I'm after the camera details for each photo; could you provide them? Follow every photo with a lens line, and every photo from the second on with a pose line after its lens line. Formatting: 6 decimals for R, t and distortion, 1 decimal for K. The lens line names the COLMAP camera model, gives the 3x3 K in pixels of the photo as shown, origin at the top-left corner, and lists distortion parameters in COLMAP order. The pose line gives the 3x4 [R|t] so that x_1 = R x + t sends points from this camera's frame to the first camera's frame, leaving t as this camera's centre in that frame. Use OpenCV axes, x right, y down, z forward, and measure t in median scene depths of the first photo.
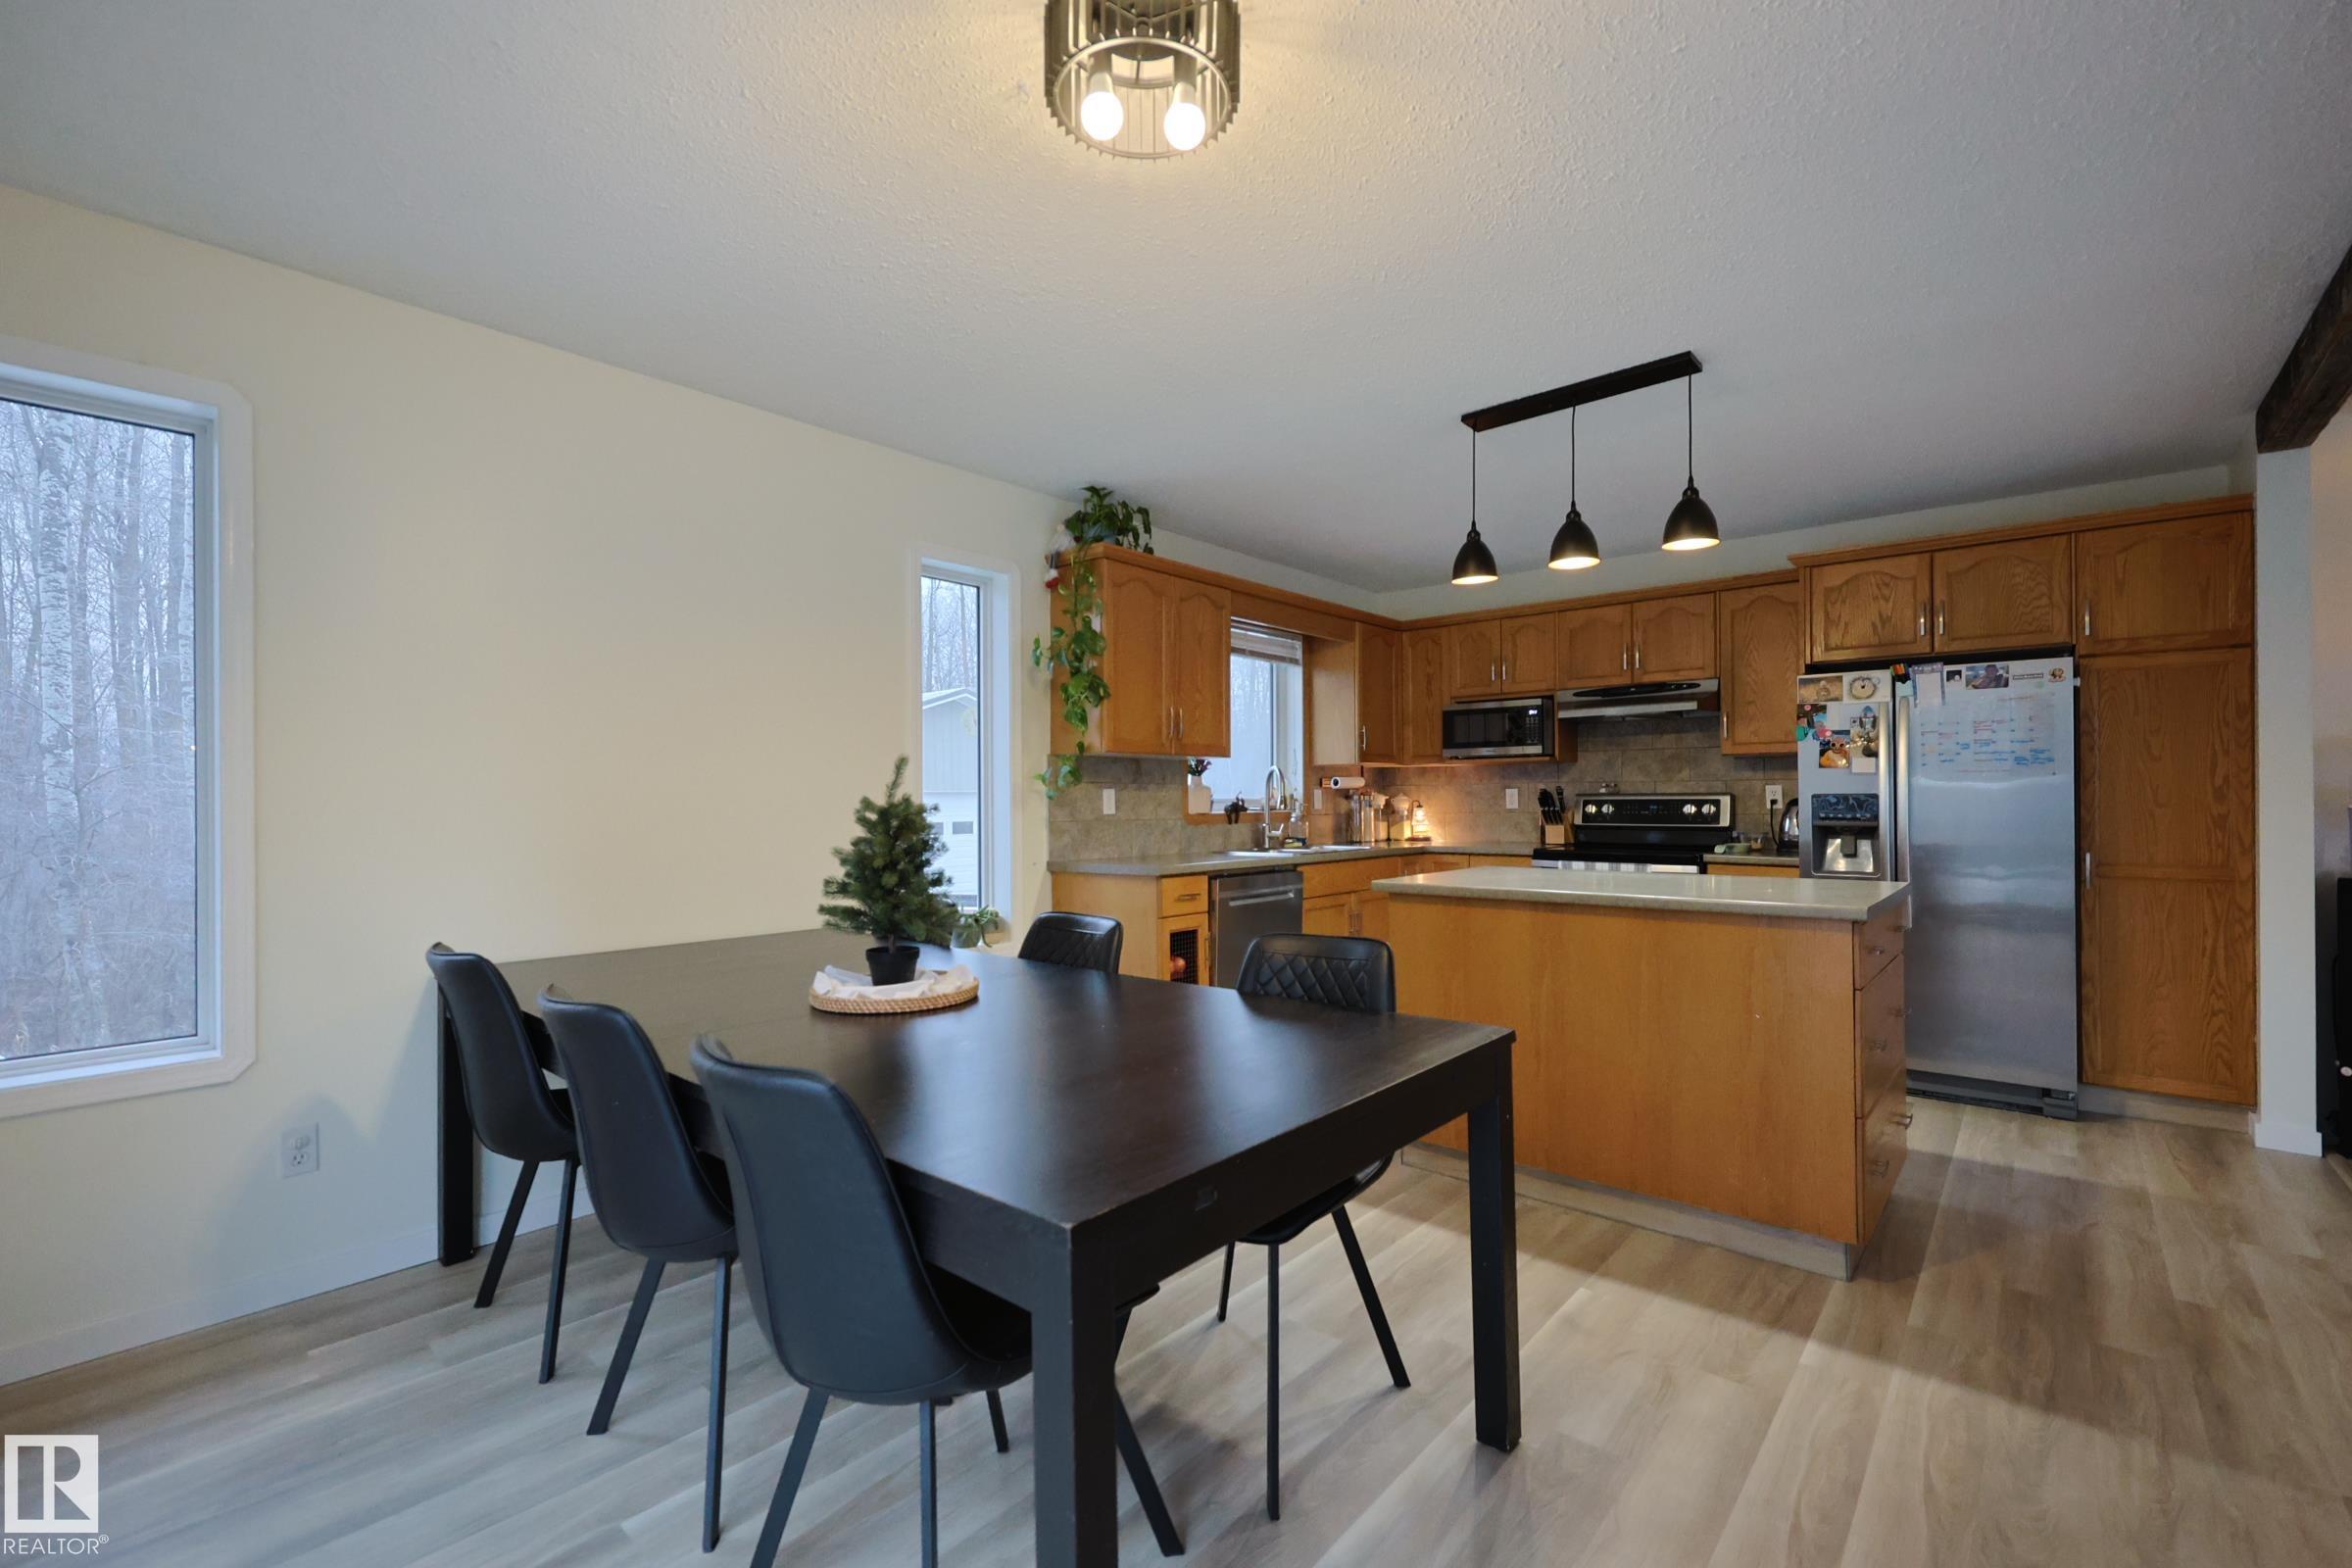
lens RADIAL K [[1006.7, 0, 1181.2], [0, 1006.7, 795.7], [0, 0, 1]] dist [0.000331, 0.000167]
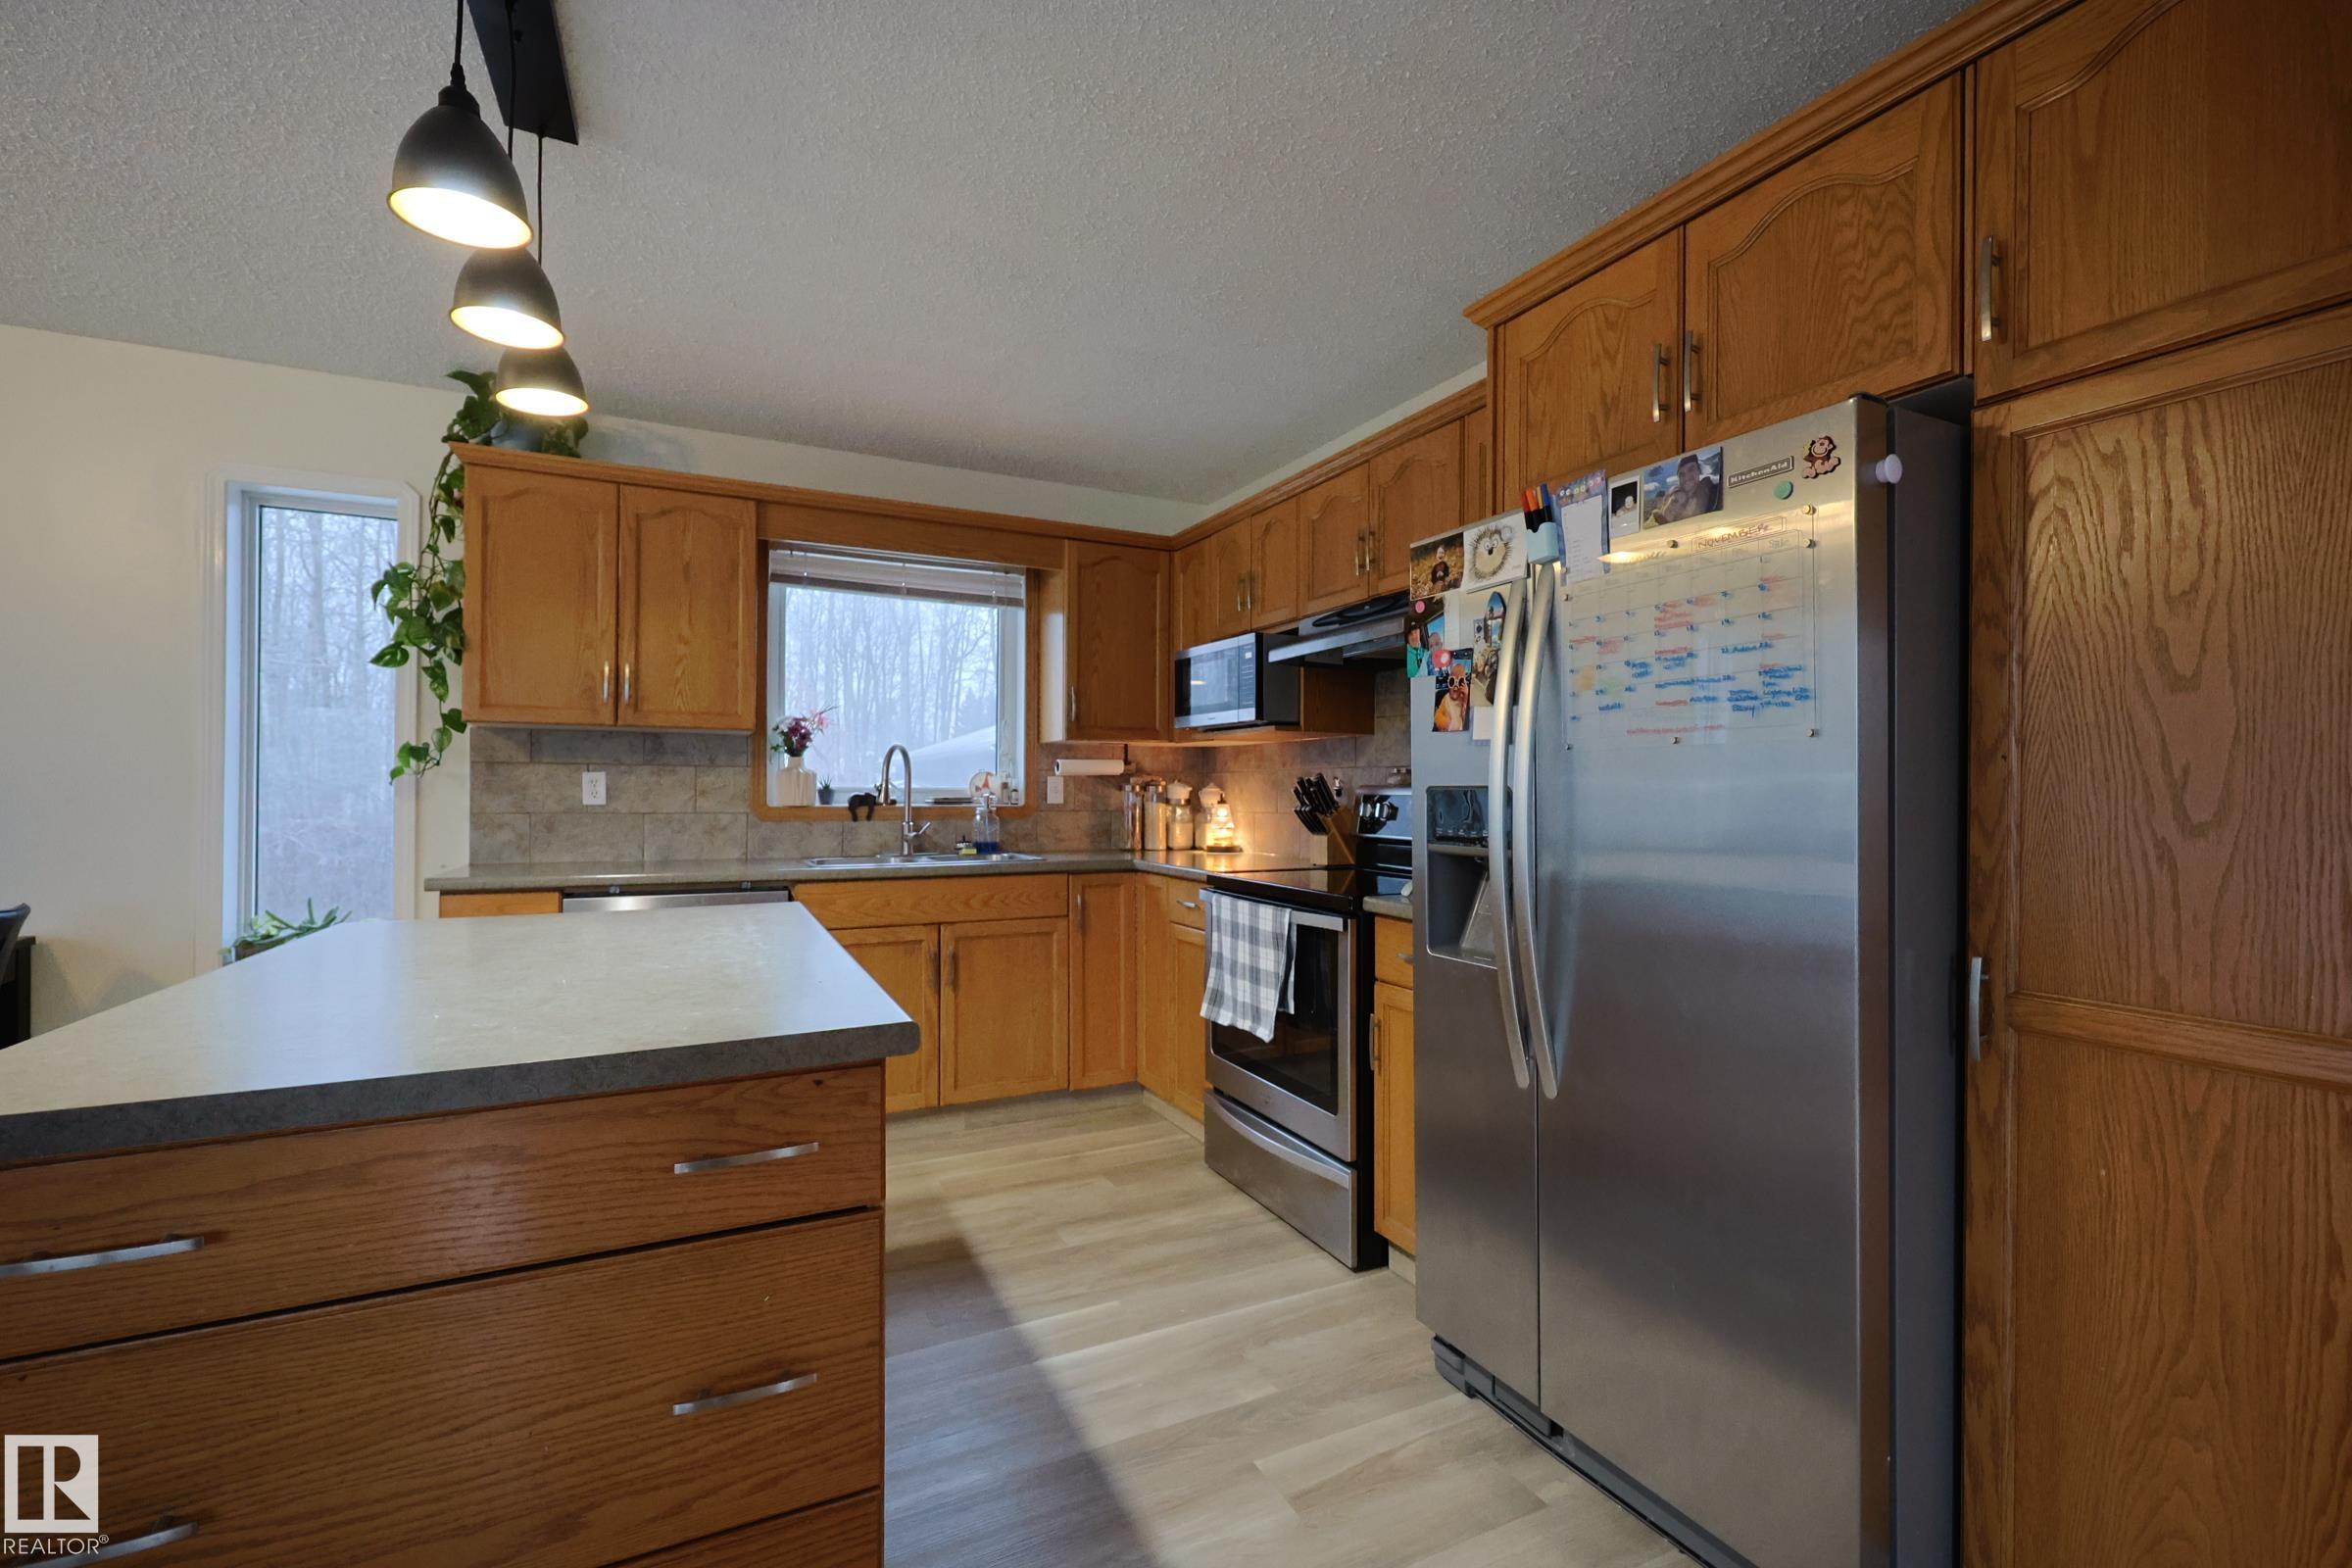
lens RADIAL K [[999.6, 0, 1181.9], [0, 999.6, 791.6], [0, 0, 1]] dist [-0.002112, 0.000249]
pose [[0.923601, 0.011735, -0.383175, 0.695574], [-0.010197, 0.999930, 0.006044, -0.000846], [0.383219, -0.001675, 0.923656, 0.511101]]
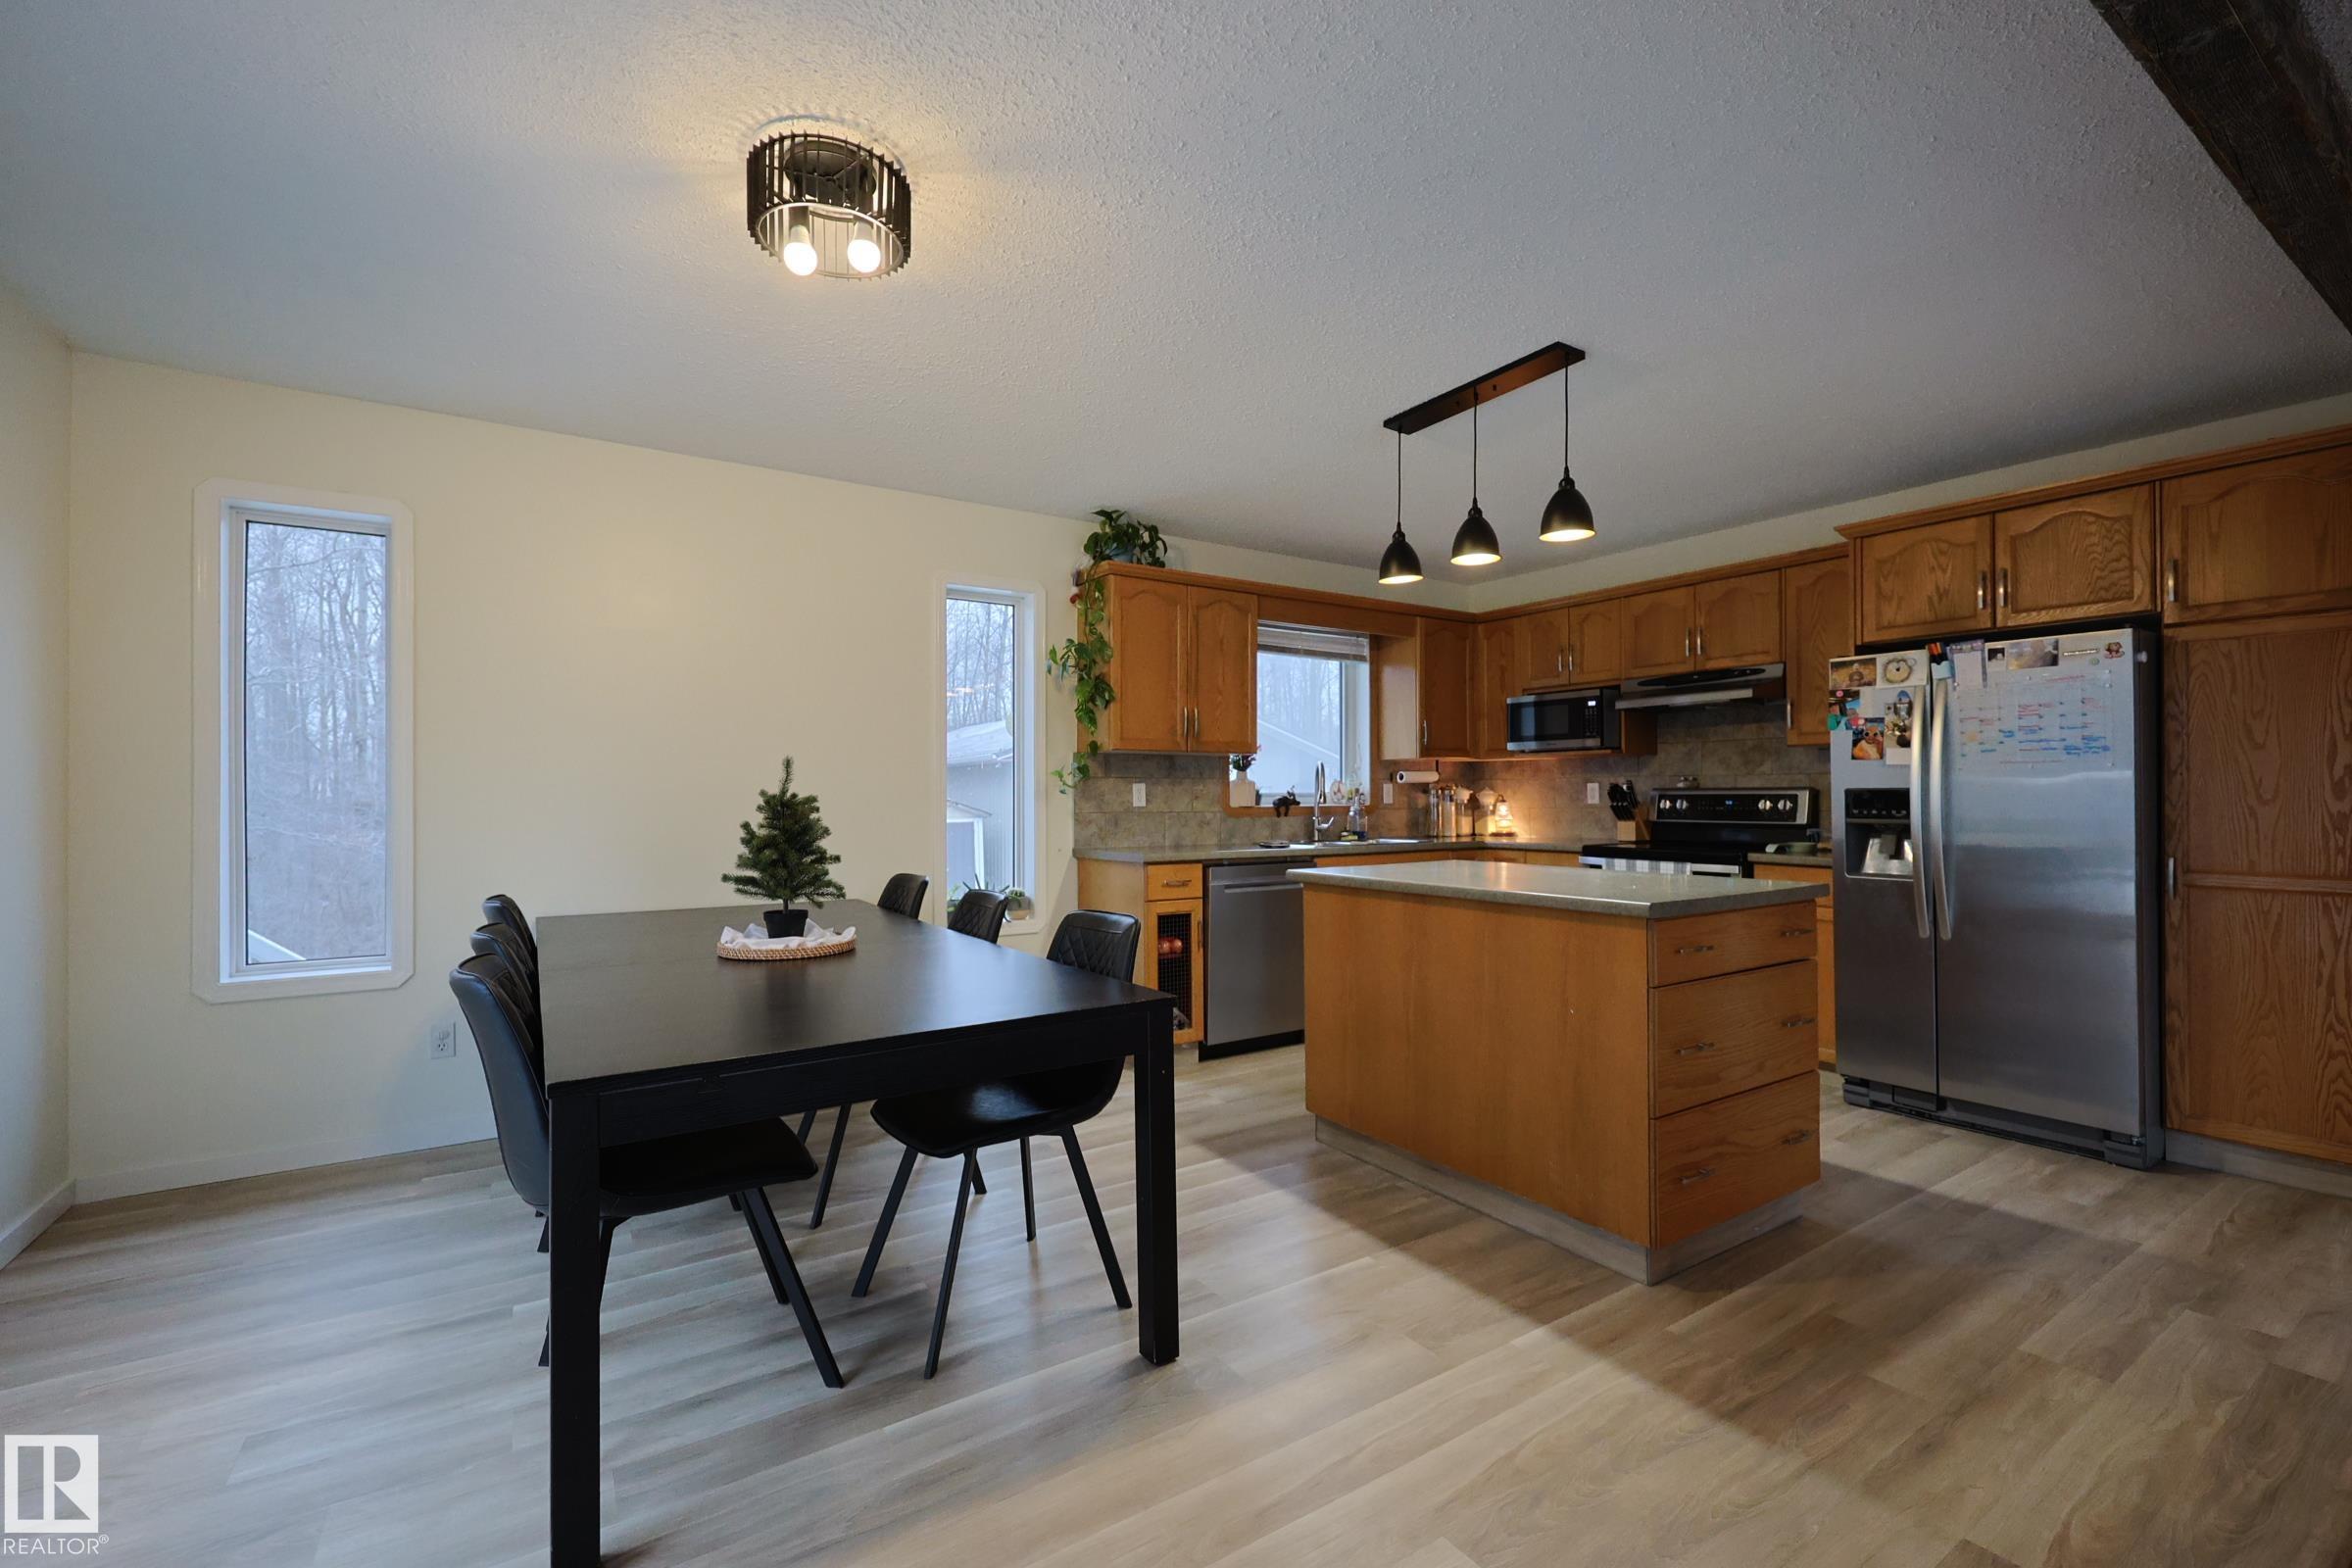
lens RADIAL K [[1002.3, 0, 1178.0], [0, 1002.3, 791.7], [0, 0, 1]] dist [-0.001531, 0.000134]
pose [[0.961480, 0.001282, -0.274872, 0.293058], [-0.000918, 0.999999, 0.001453, 0.000609], [0.274873, -0.001145, 0.961480, -0.037179]]
